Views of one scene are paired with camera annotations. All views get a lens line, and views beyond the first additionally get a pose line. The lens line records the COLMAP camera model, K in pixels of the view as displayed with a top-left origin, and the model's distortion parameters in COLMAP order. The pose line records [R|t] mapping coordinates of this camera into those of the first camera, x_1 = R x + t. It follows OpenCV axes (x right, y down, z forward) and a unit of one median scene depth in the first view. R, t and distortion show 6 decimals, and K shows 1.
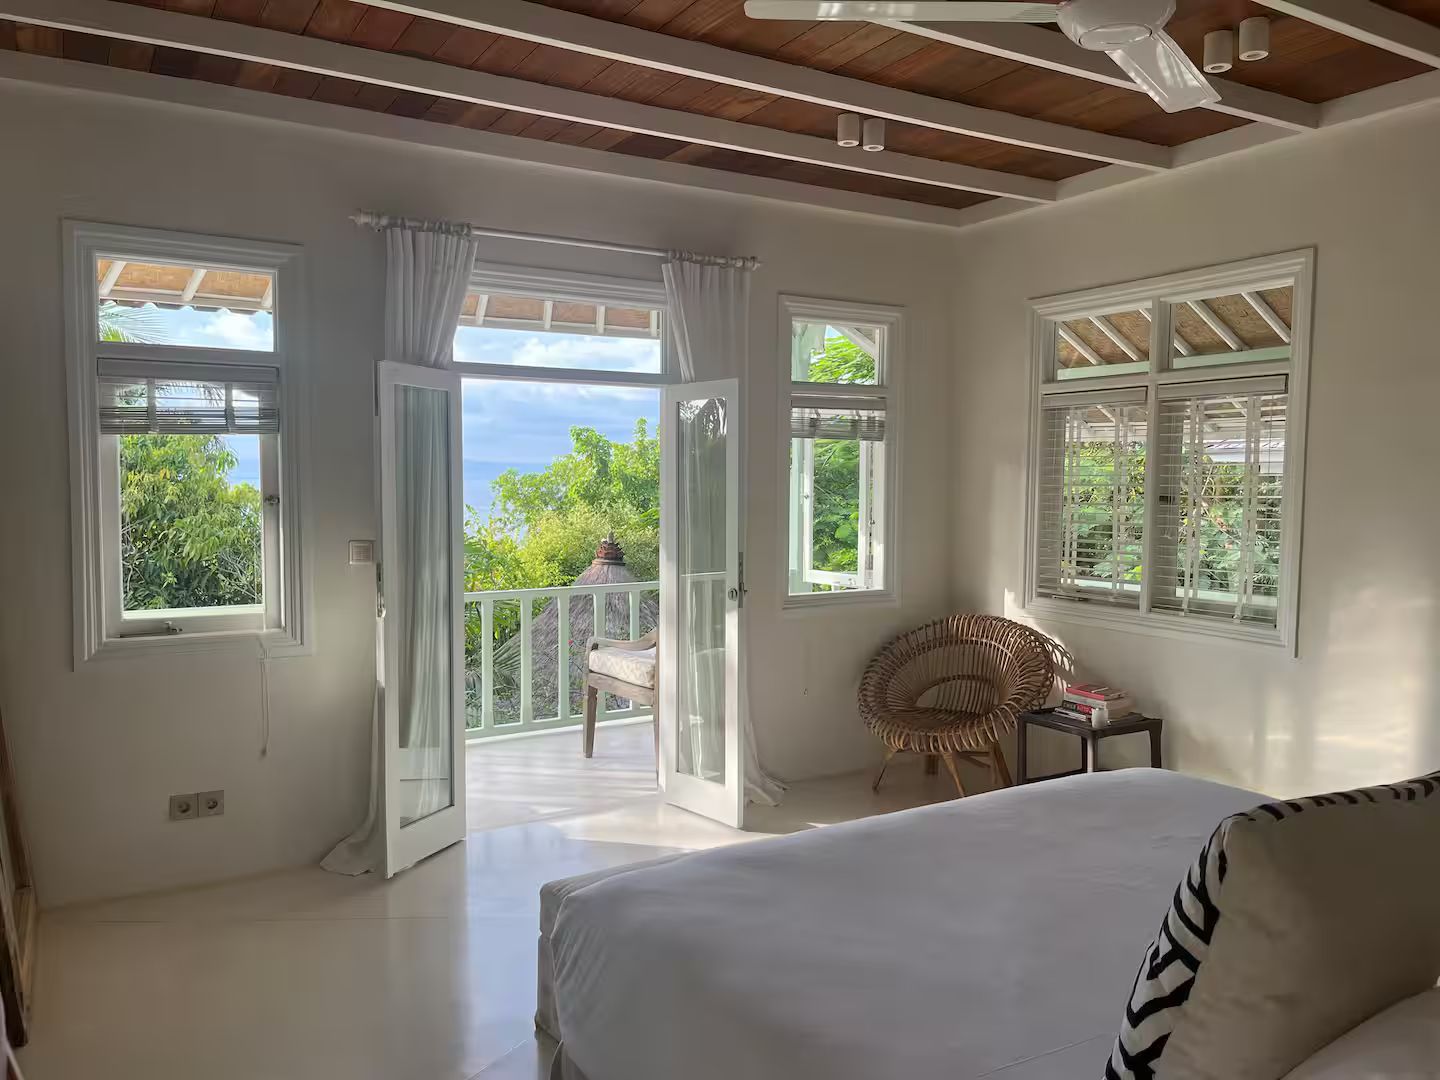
lens RADIAL K [[1100.3, 0, 729.7], [0, 1100.3, 545.9], [0, 0, 1]] dist [0.019121, -0.045692]
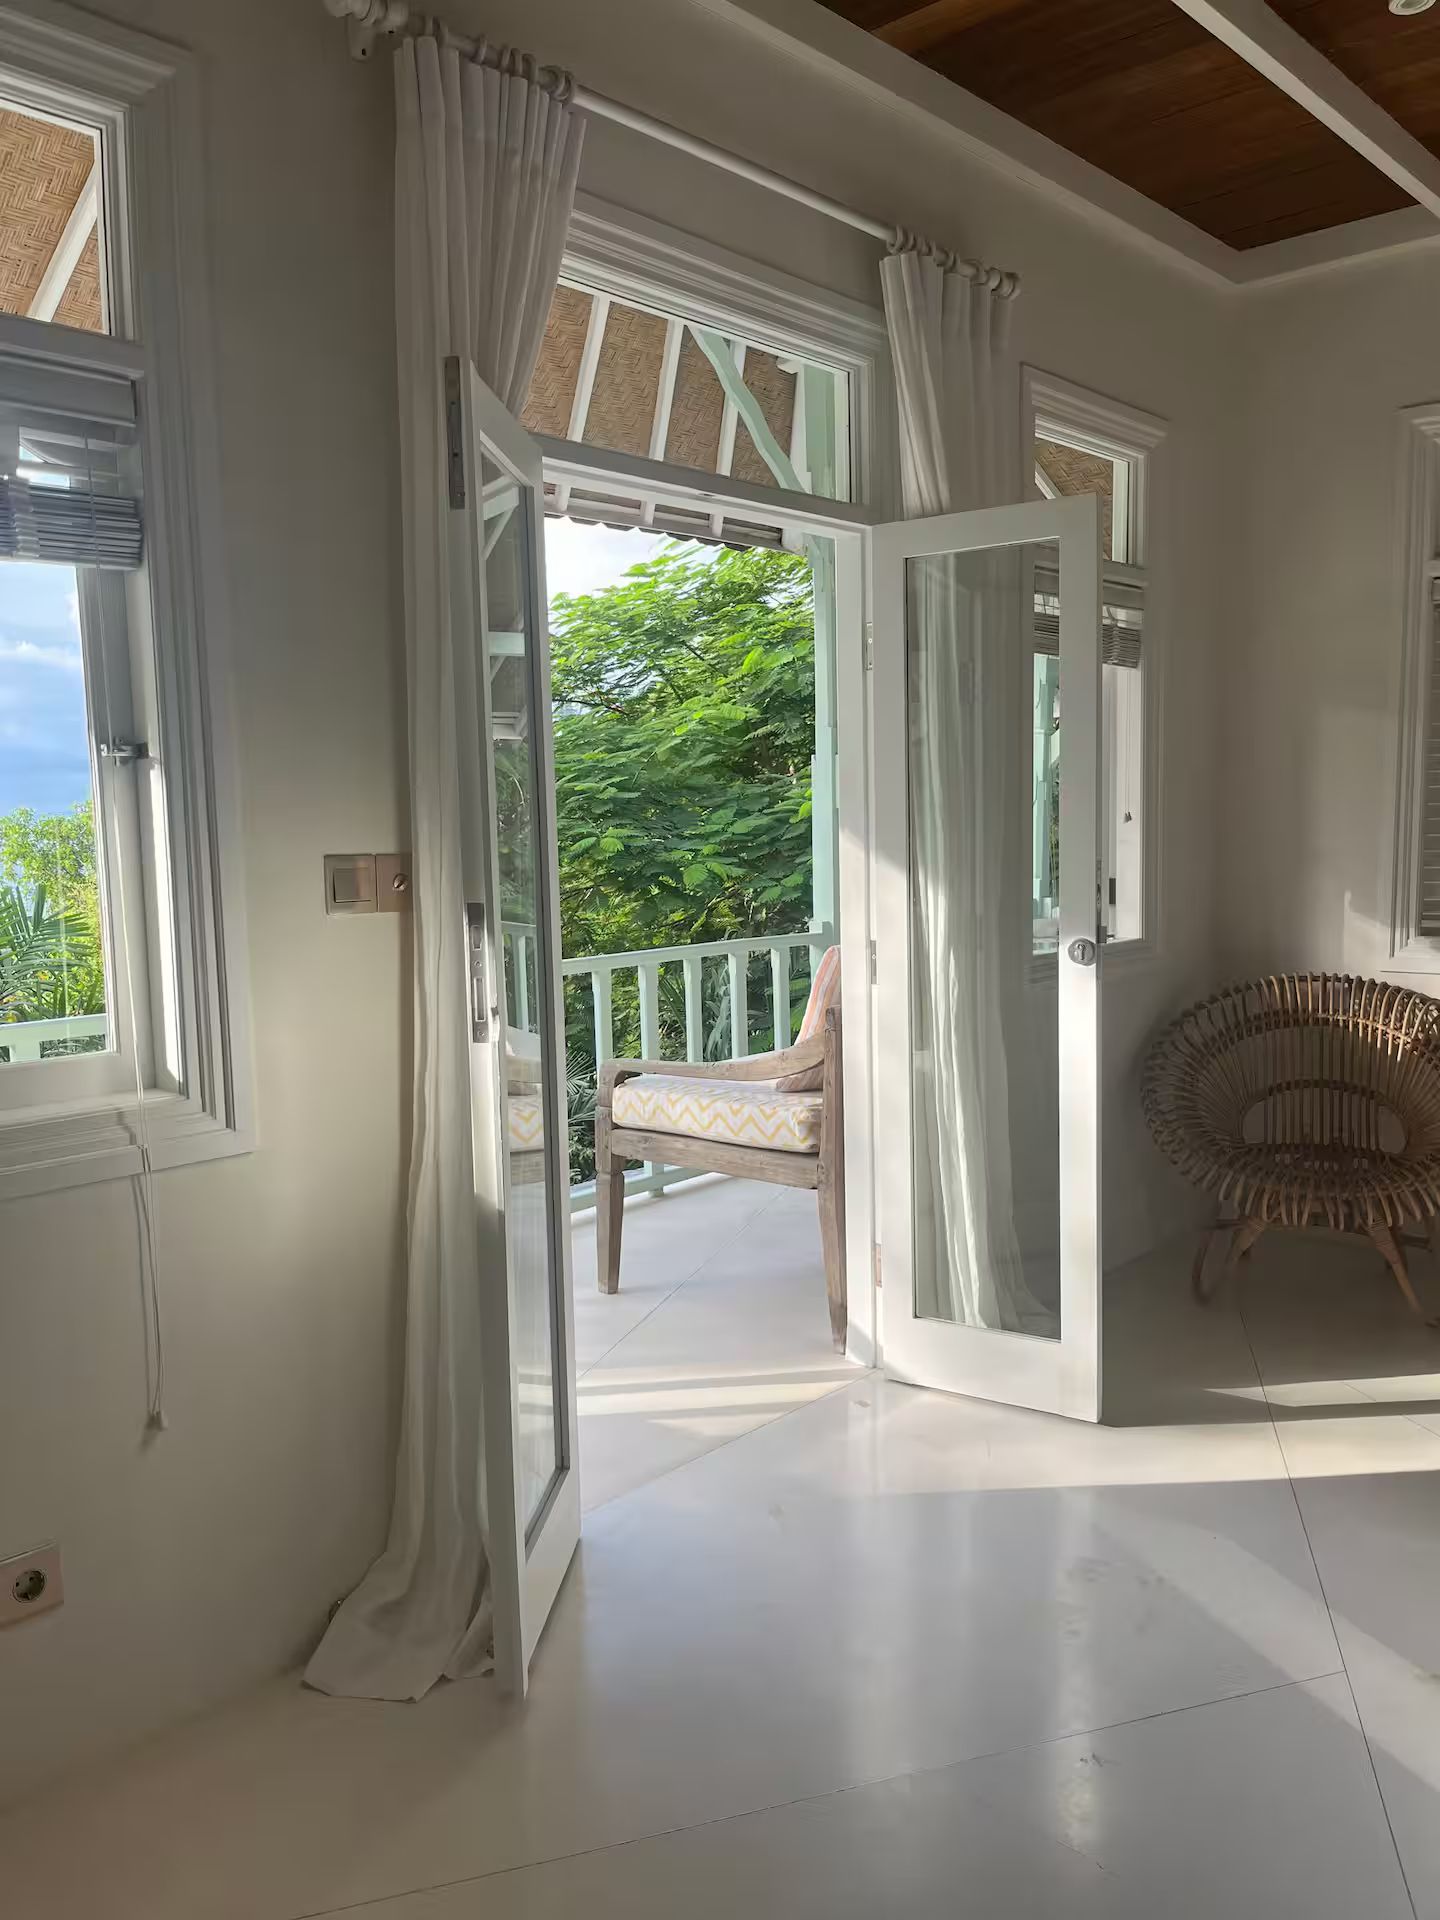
lens RADIAL K [[1467.1, 0, 722.3], [0, 1467.1, 964.6], [0, 0, 1]] dist [0.019121, -0.045692]
pose [[0.959848, -0.050729, 0.275896, -0.314749], [0.041440, 0.998364, 0.039397, 0.018048], [-0.277443, -0.026382, 0.960380, 0.406973]]
